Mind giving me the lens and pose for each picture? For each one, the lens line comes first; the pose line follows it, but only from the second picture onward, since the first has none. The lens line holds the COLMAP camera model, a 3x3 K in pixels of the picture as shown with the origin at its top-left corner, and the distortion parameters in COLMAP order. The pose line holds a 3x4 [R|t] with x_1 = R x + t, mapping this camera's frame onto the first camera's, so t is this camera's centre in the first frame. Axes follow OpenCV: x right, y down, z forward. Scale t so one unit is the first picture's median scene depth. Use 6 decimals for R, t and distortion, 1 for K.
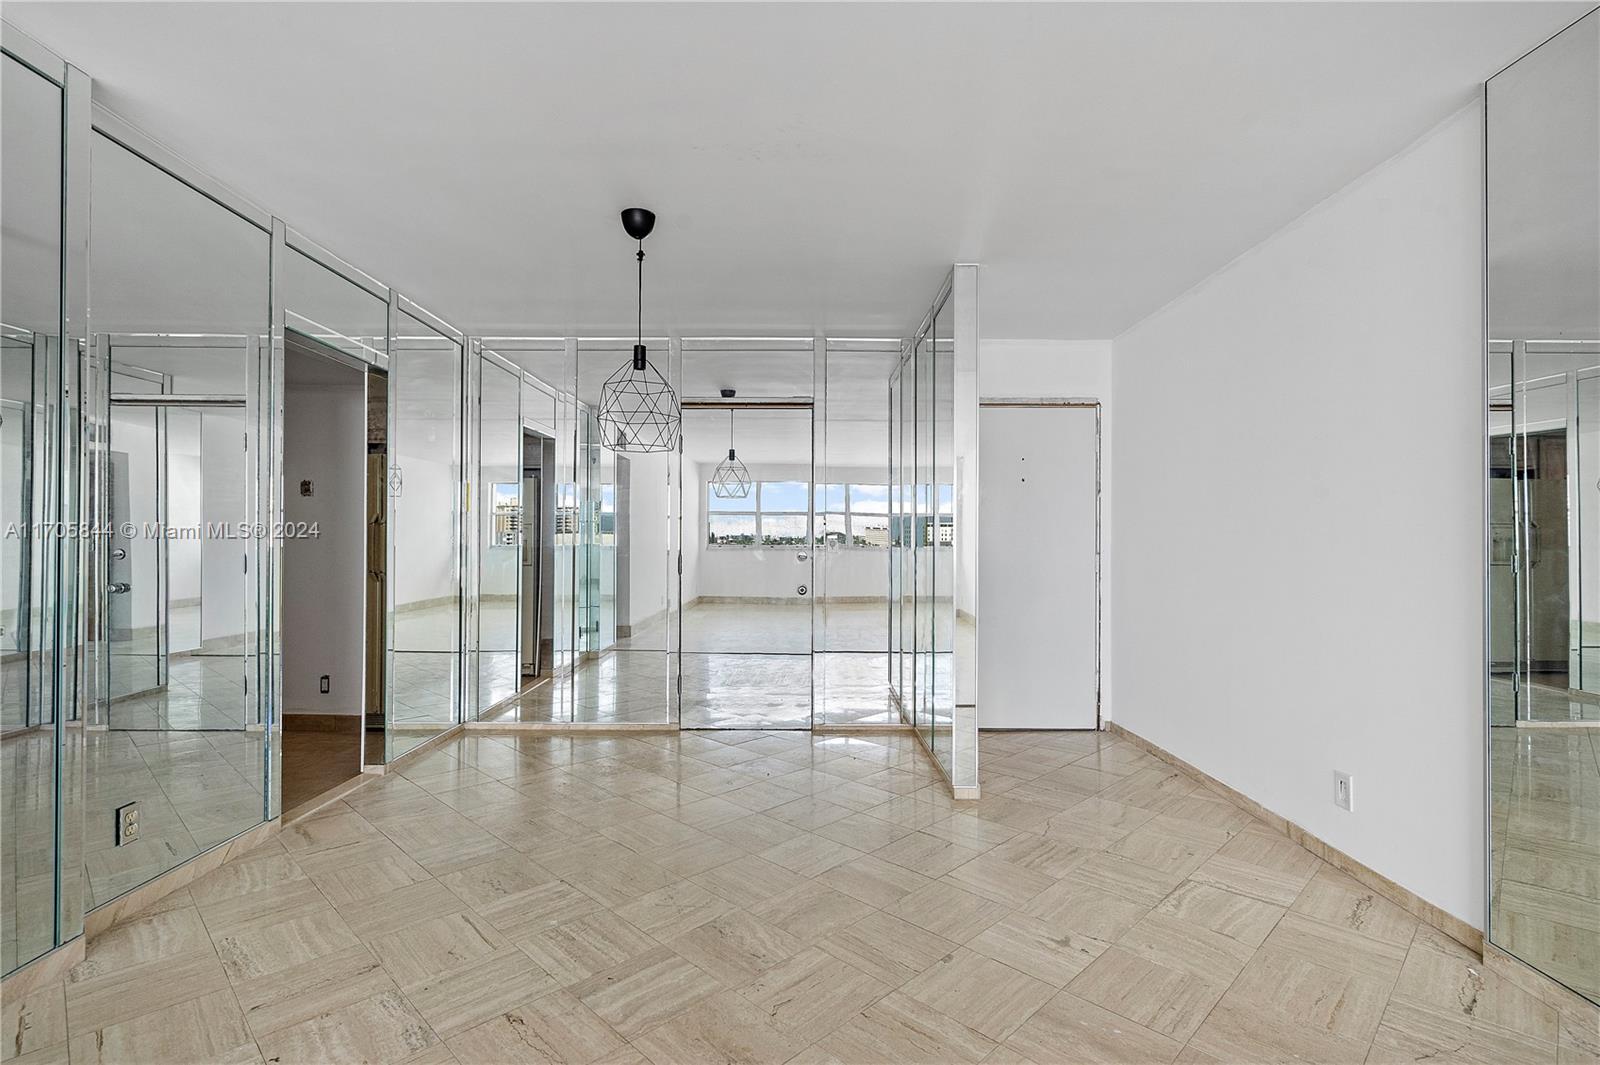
lens RADIAL K [[763.6, 0, 795.0], [0, 763.6, 534.8], [0, 0, 1]] dist [0.001108, 0.000369]
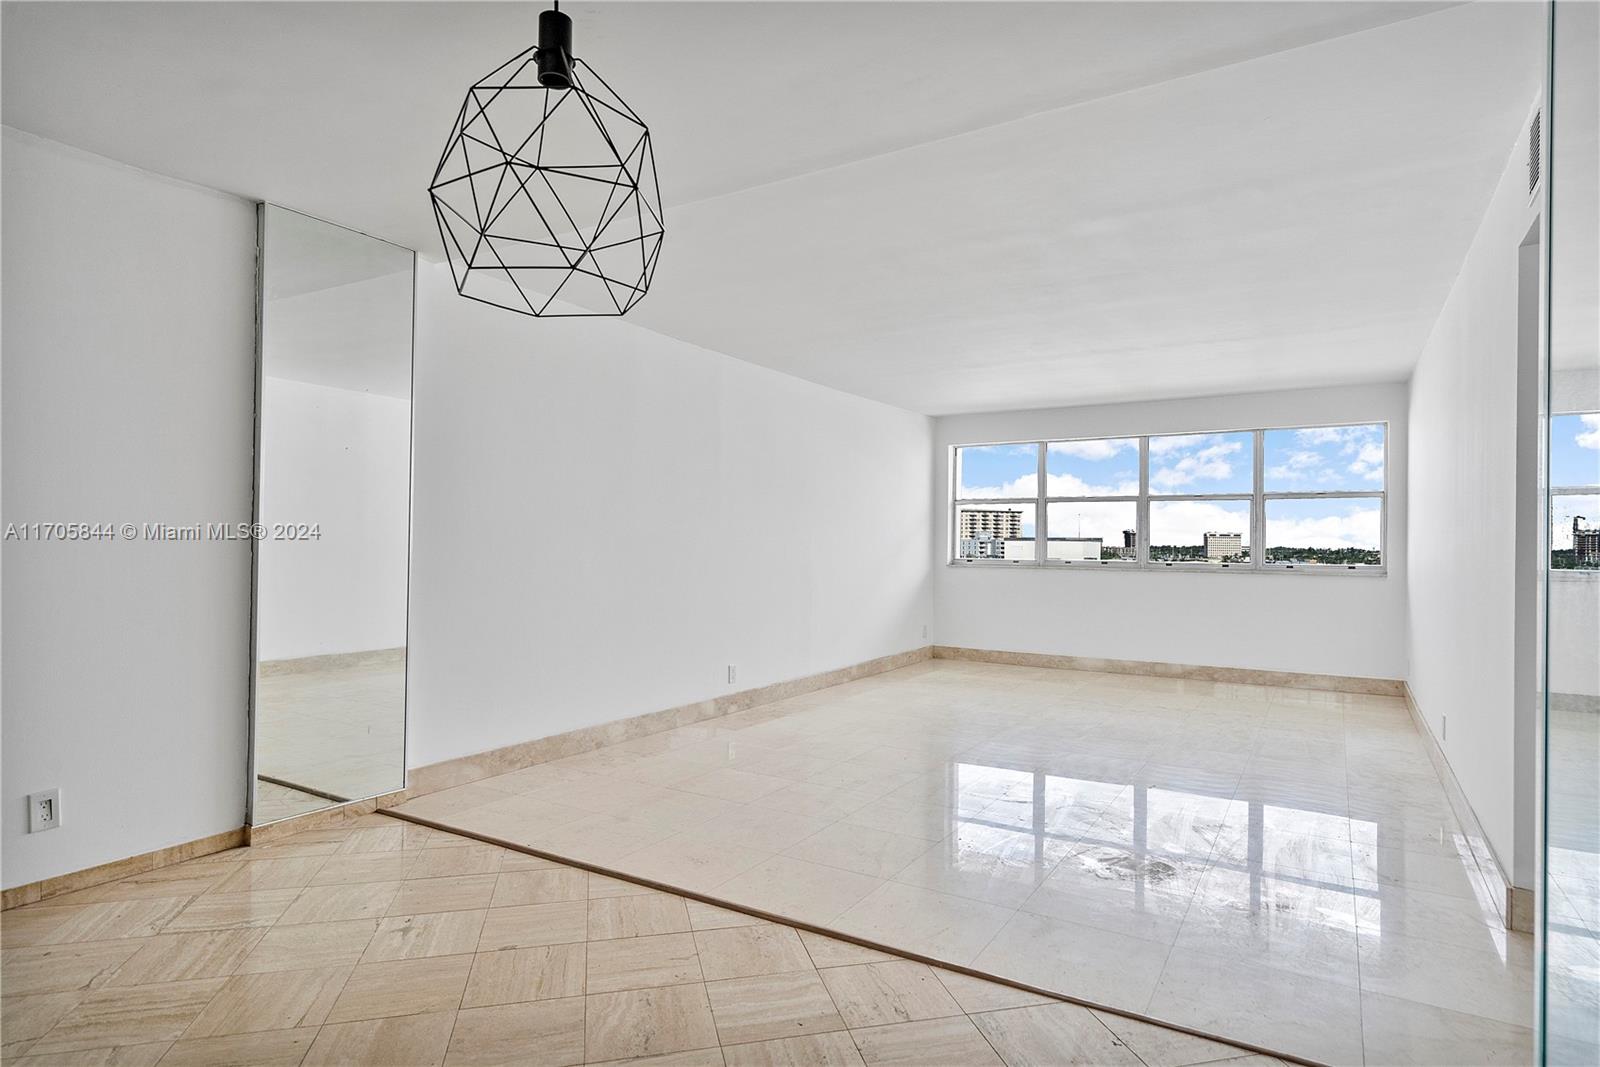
lens RADIAL K [[852.5, 0, 800.0], [0, 852.5, 533.5], [0, 0, 1]] dist [0.020269, -0.000119]
pose [[-0.850948, -0.006705, 0.525207, -0.335870], [-0.016812, 0.999754, -0.014476, 0.003645], [-0.524981, -0.021148, -0.850851, 0.815266]]
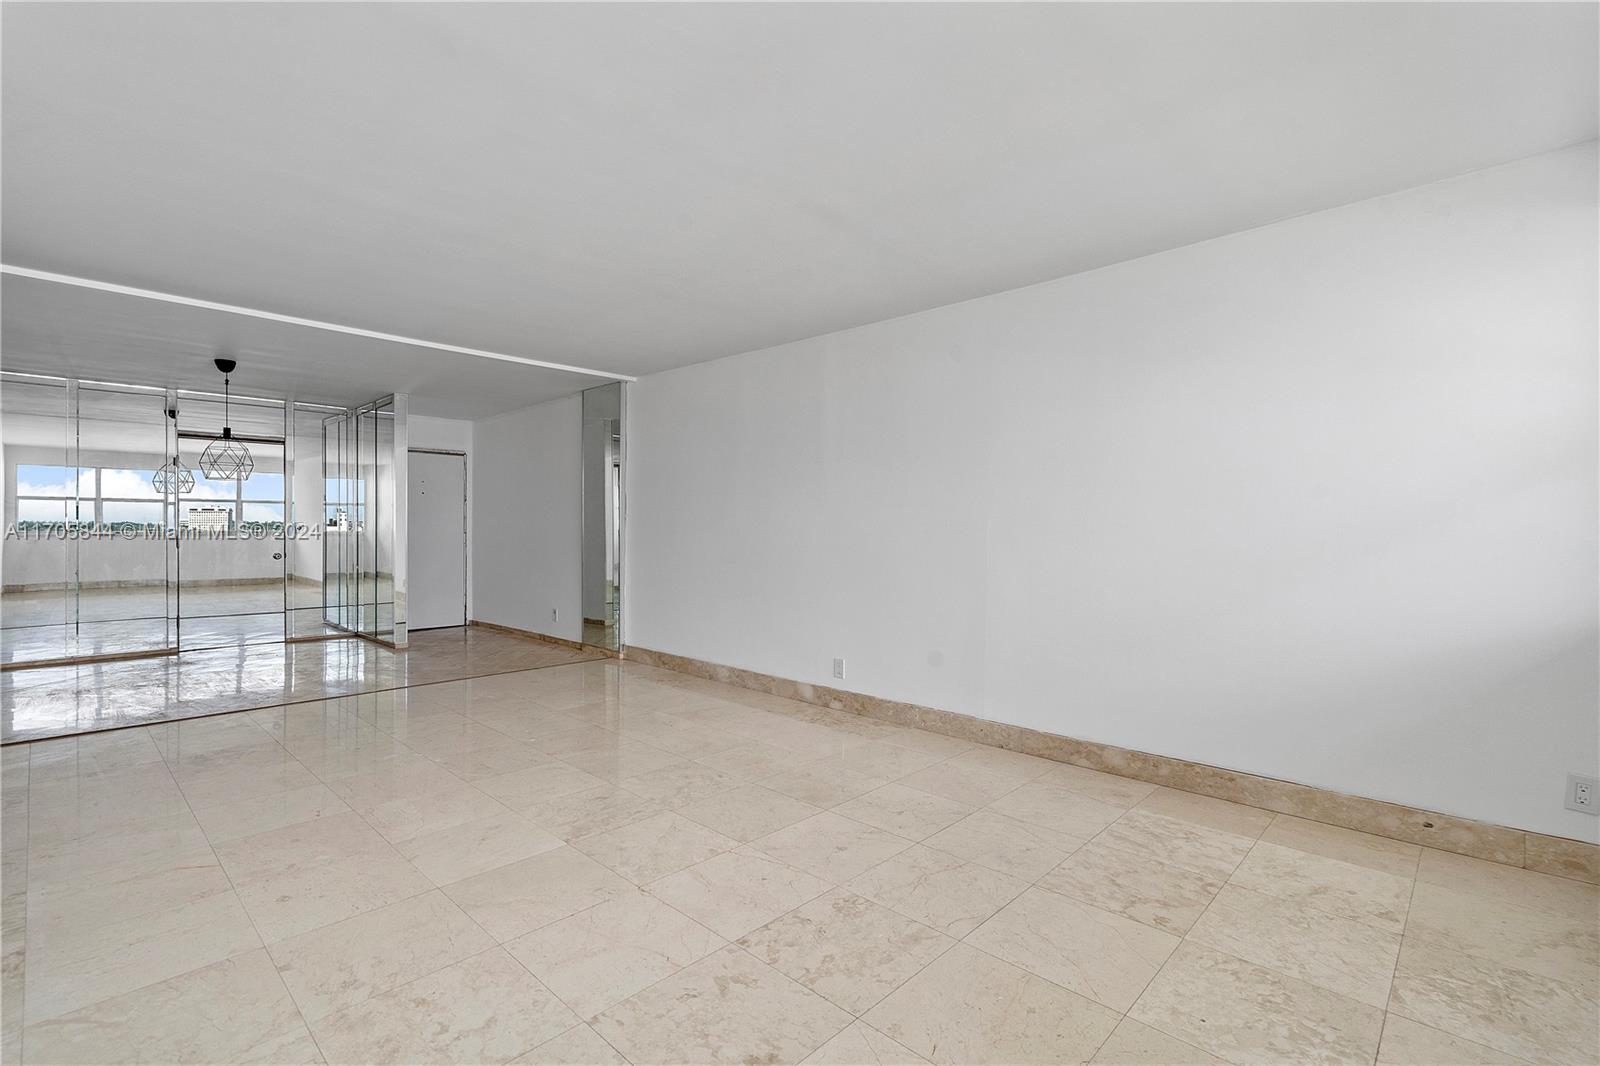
lens RADIAL K [[726.1, 0, 811.1], [0, 726.1, 536.5], [0, 0, 1]] dist [-0.001835, -0.000033]
pose [[0.680678, -0.010174, 0.732512, -0.340779], [-0.004609, 0.999824, 0.018170, -0.002930], [-0.732568, -0.015744, 0.680511, -0.861334]]
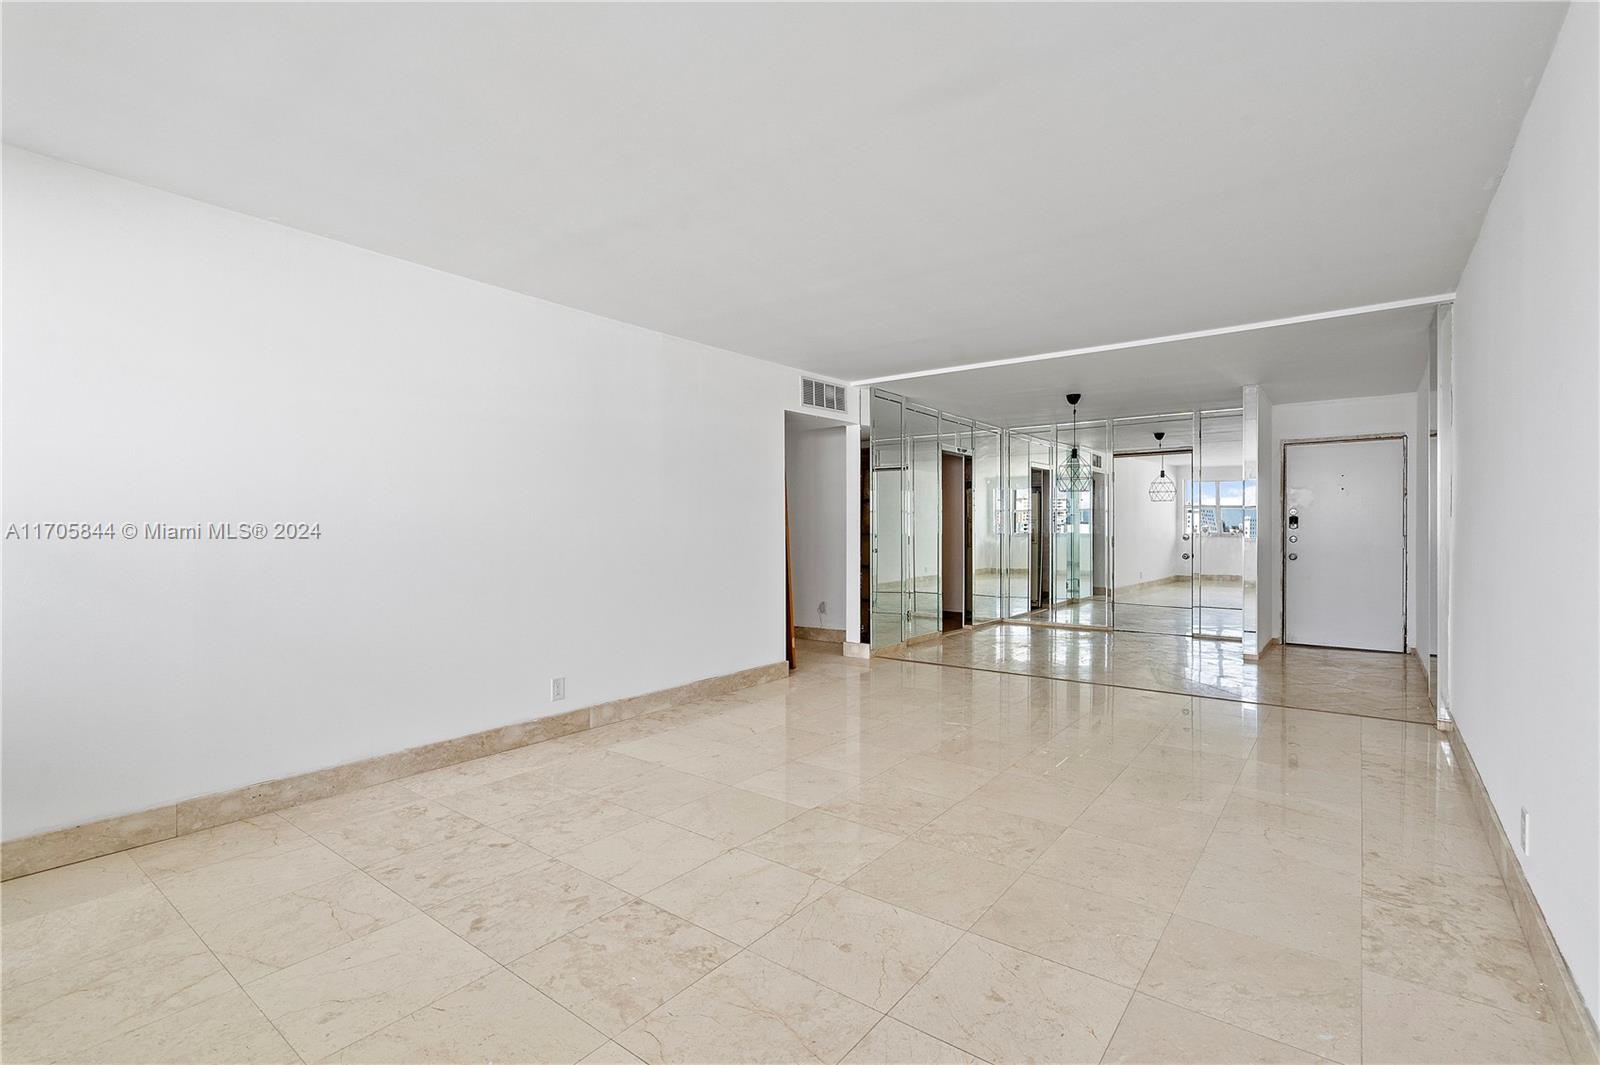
lens RADIAL K [[734.5, 0, 808.8], [0, 734.5, 535.9], [0, 0, 1]] dist [-0.004134, -0.000096]
pose [[0.798370, 0.000343, -0.602167, 0.328774], [0.008212, 0.999901, 0.011457, -0.001309], [0.602111, -0.014092, 0.798288, -0.858026]]
